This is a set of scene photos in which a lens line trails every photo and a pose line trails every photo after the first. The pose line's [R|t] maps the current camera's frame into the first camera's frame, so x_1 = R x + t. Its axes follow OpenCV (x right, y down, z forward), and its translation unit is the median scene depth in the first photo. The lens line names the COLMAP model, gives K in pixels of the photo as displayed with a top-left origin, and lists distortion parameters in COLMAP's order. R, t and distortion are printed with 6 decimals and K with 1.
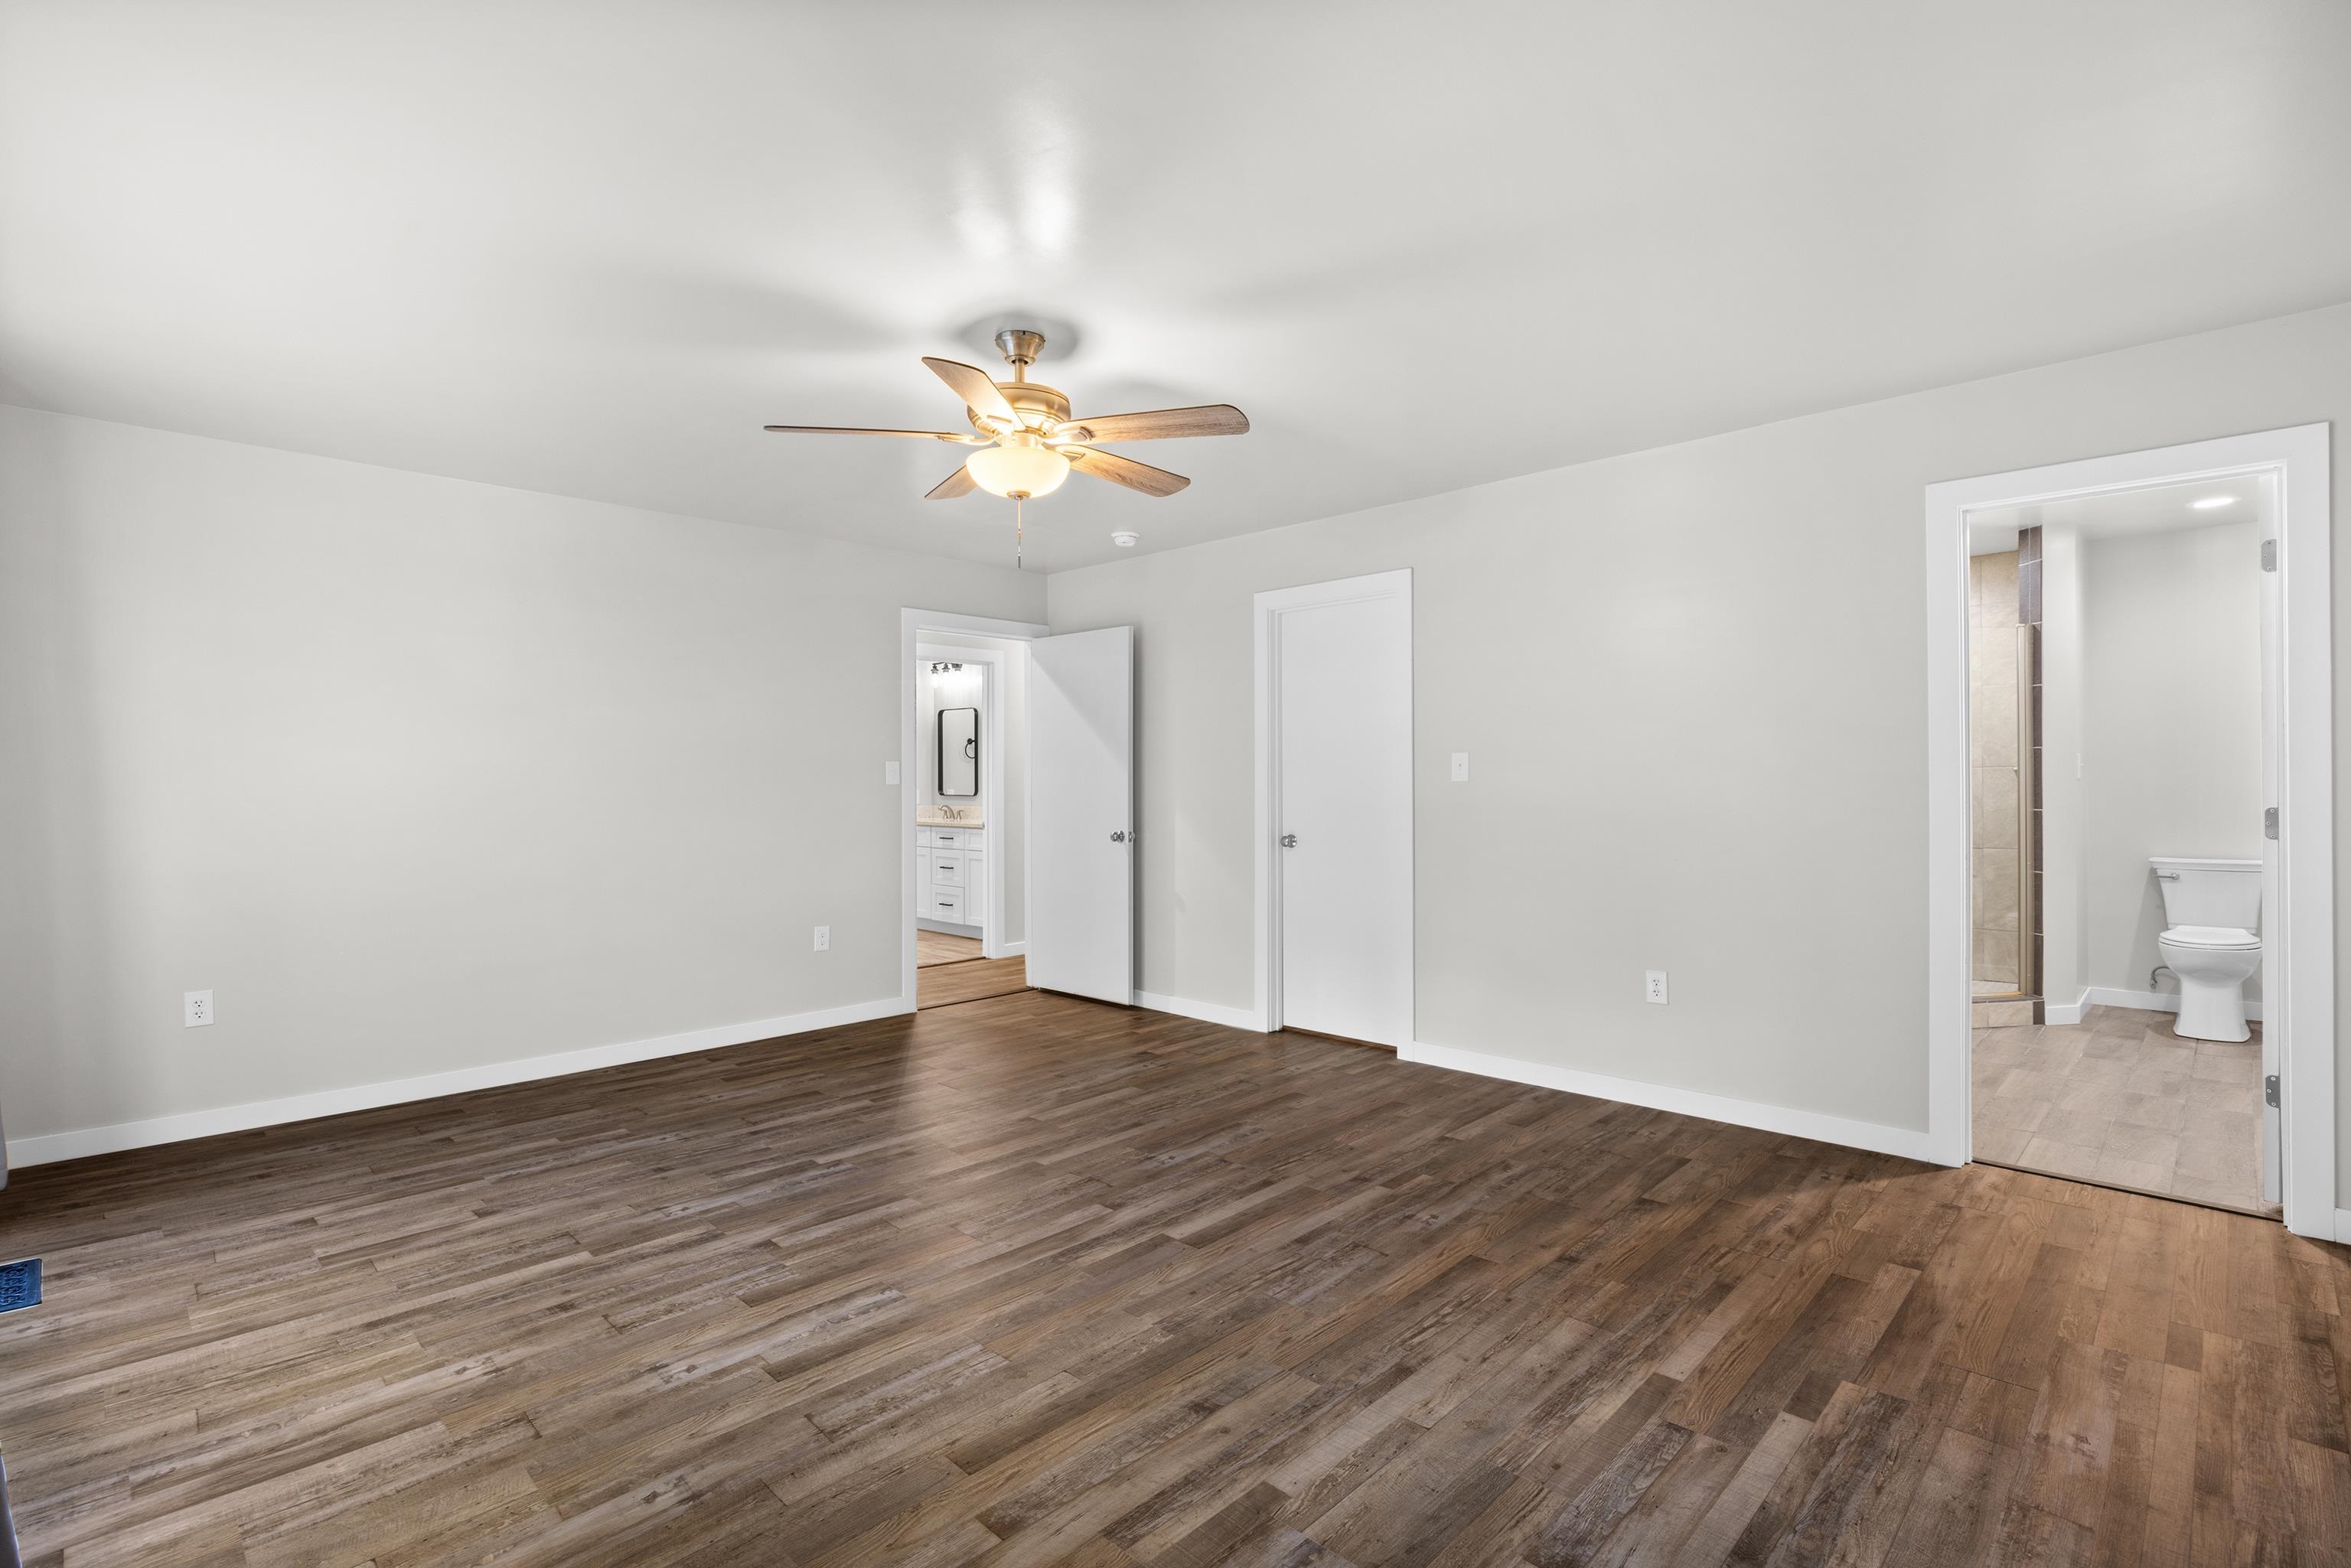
lens RADIAL K [[1100.9, 0, 1183.1], [0, 1100.9, 778.8], [0, 0, 1]] dist [-0.018721, 0.000234]
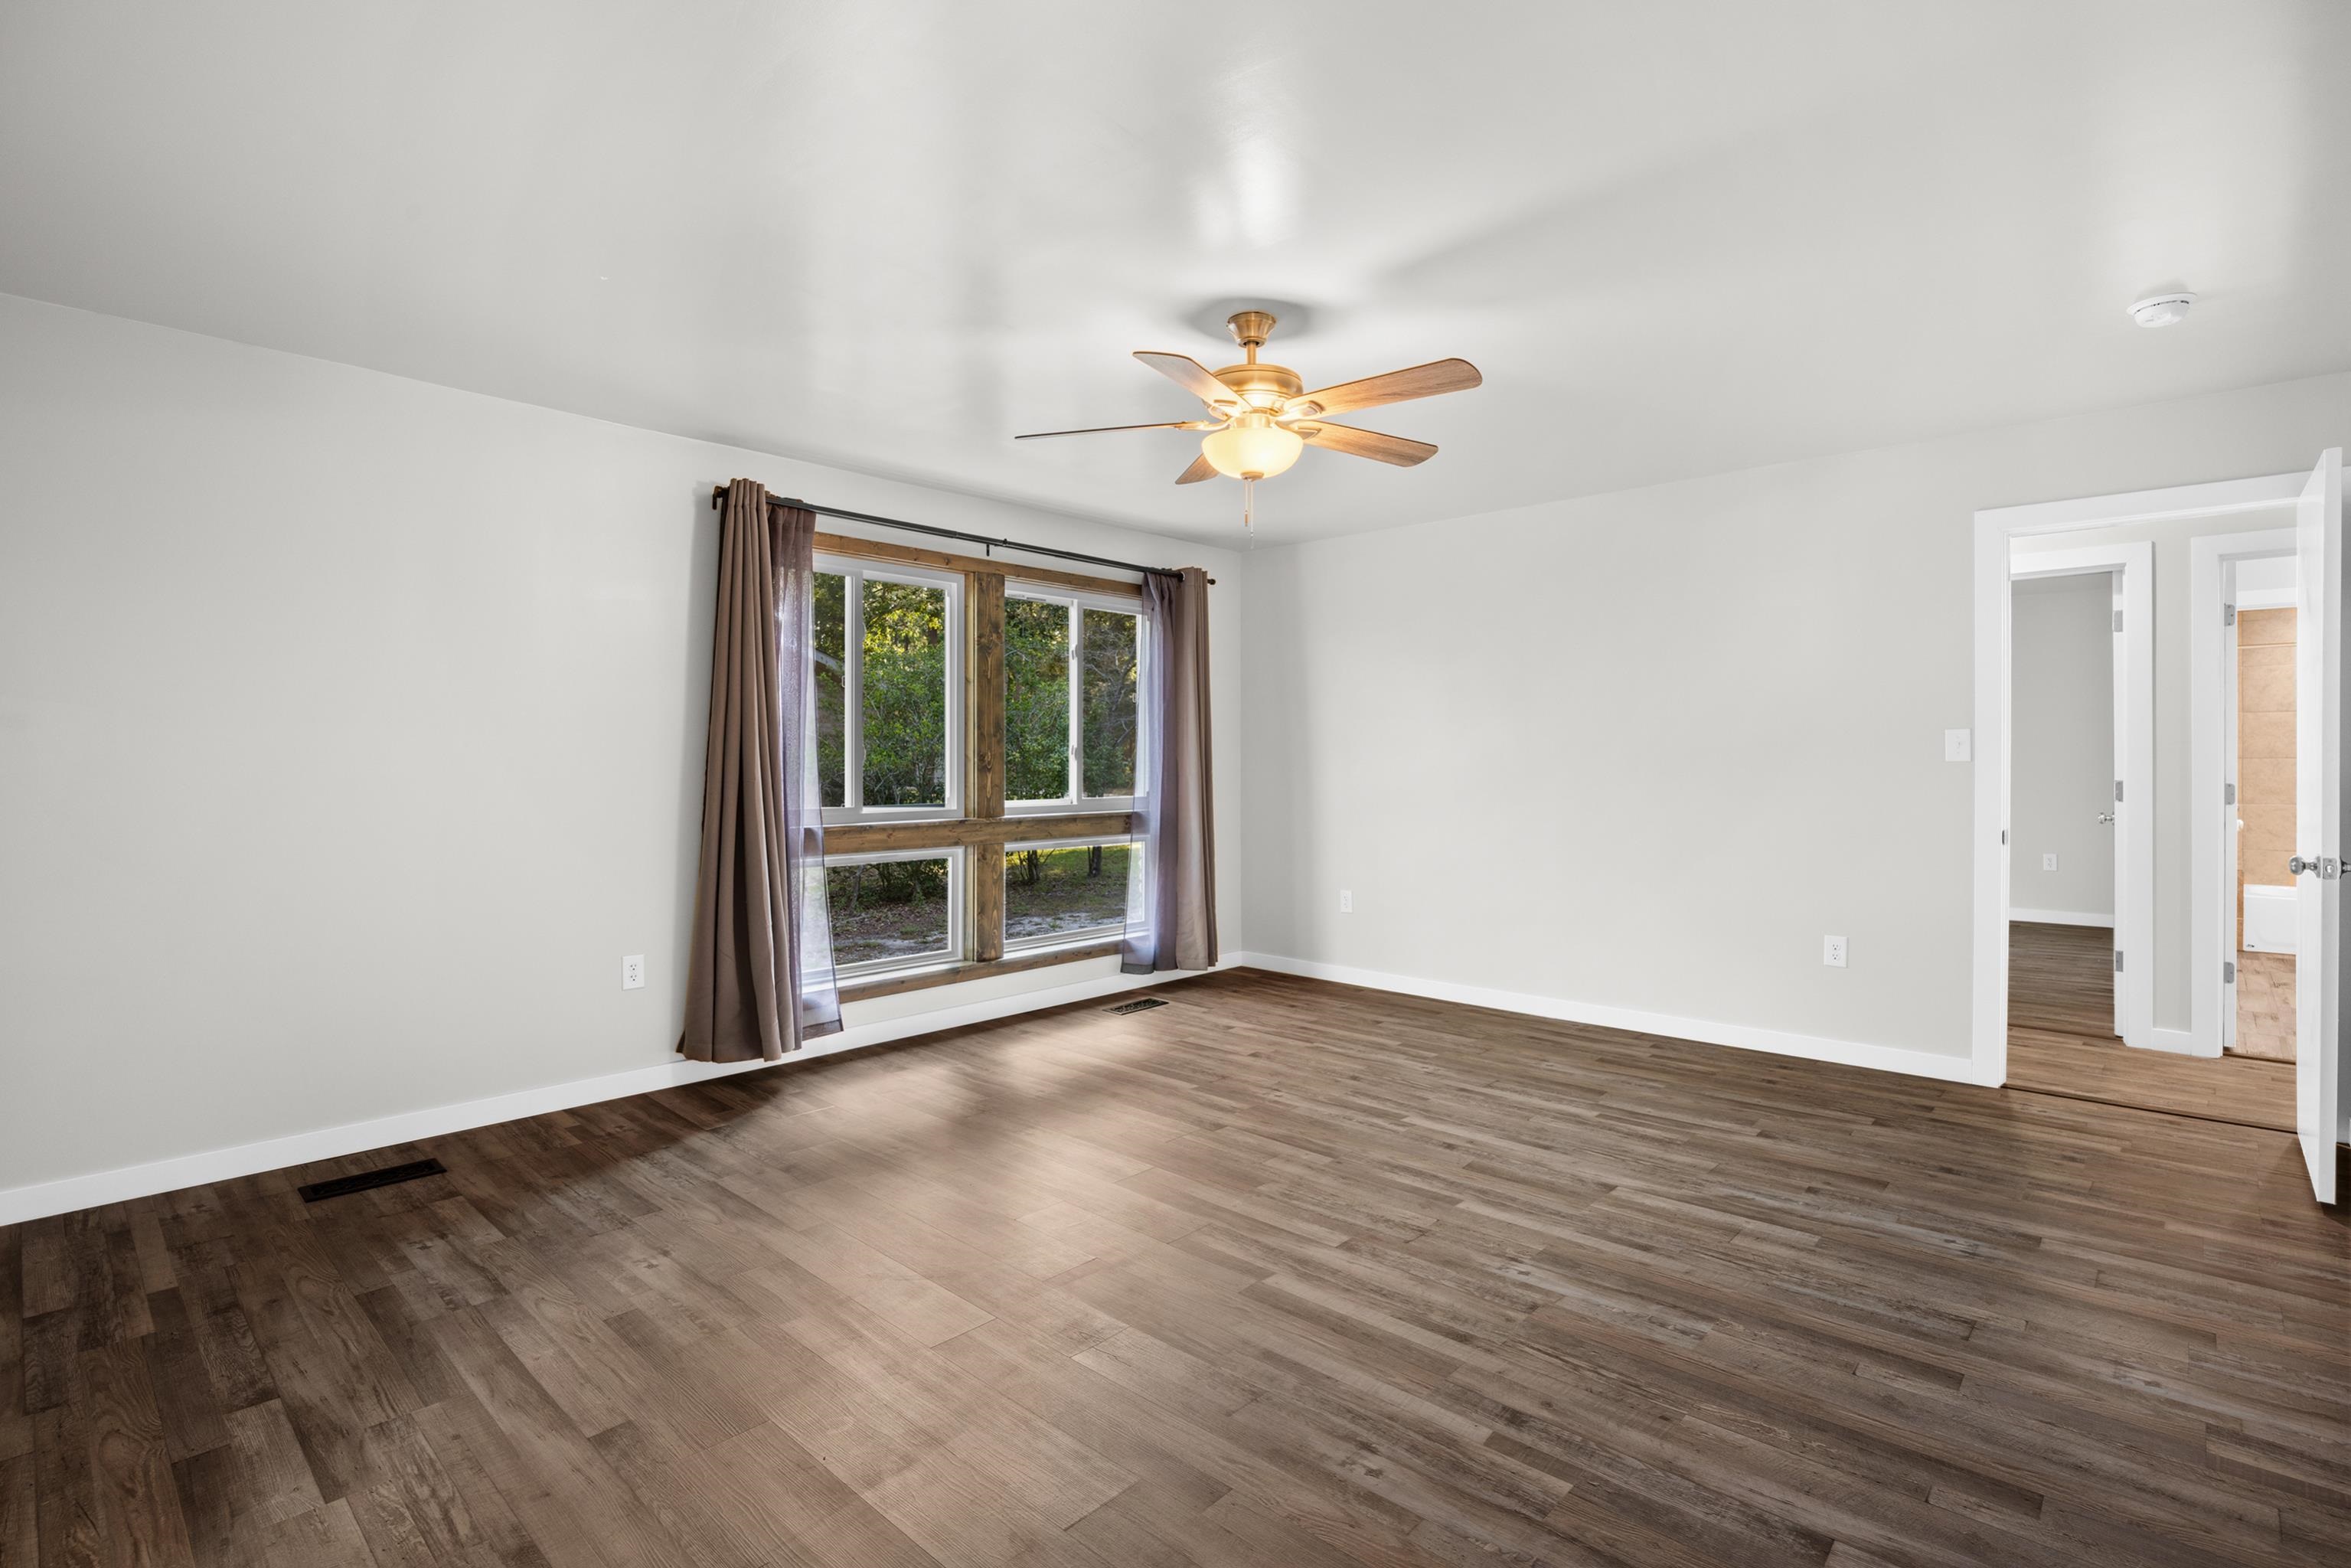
lens RADIAL K [[1101.9, 0, 1158.1], [0, 1101.9, 767.9], [0, 0, 1]] dist [-0.016541, -0.000047]
pose [[0.008040, 0.012579, -0.999889, 0.857966], [0.003046, 0.999916, 0.012604, -0.003221], [0.999963, -0.003147, 0.008001, 0.898930]]
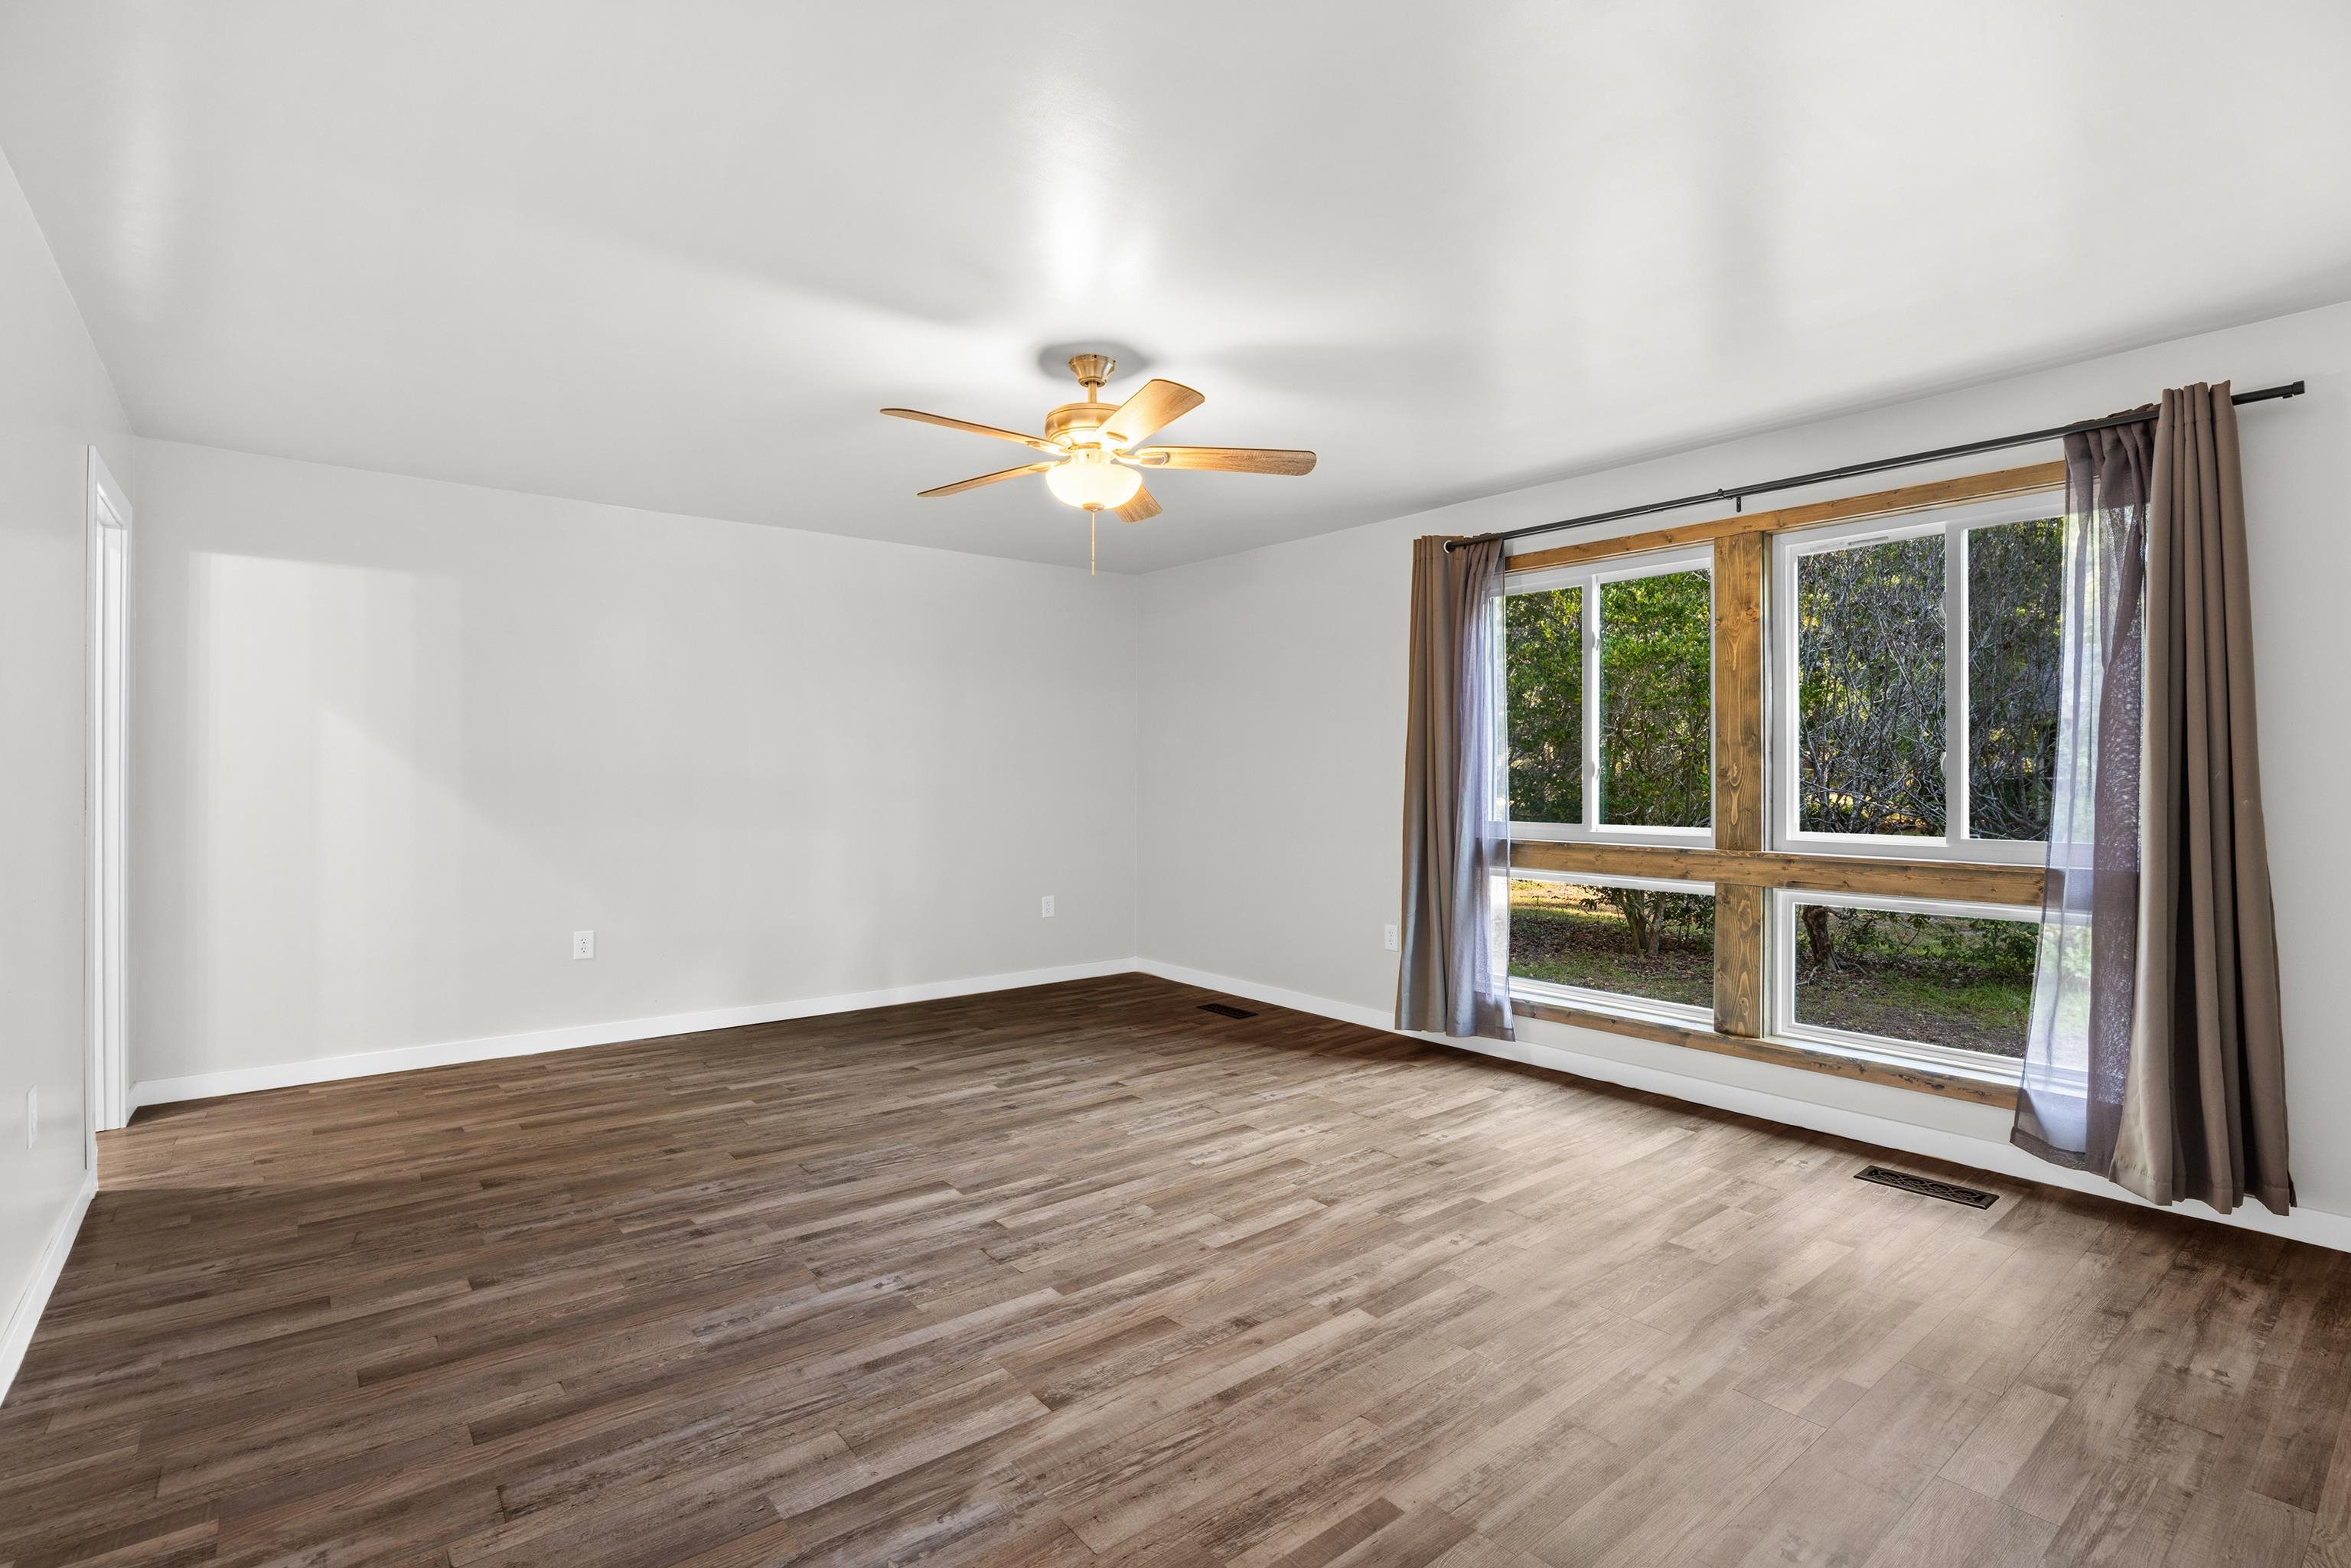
lens RADIAL K [[1100.9, 0, 1183.1], [0, 1100.9, 778.8], [0, 0, 1]] dist [-0.018721, 0.000234]
pose [[-0.993240, 0.001266, 0.116074, -0.356751], [0.001410, 0.999998, 0.001159, 0.006513], [-0.116072, 0.001315, -0.993240, 2.040445]]
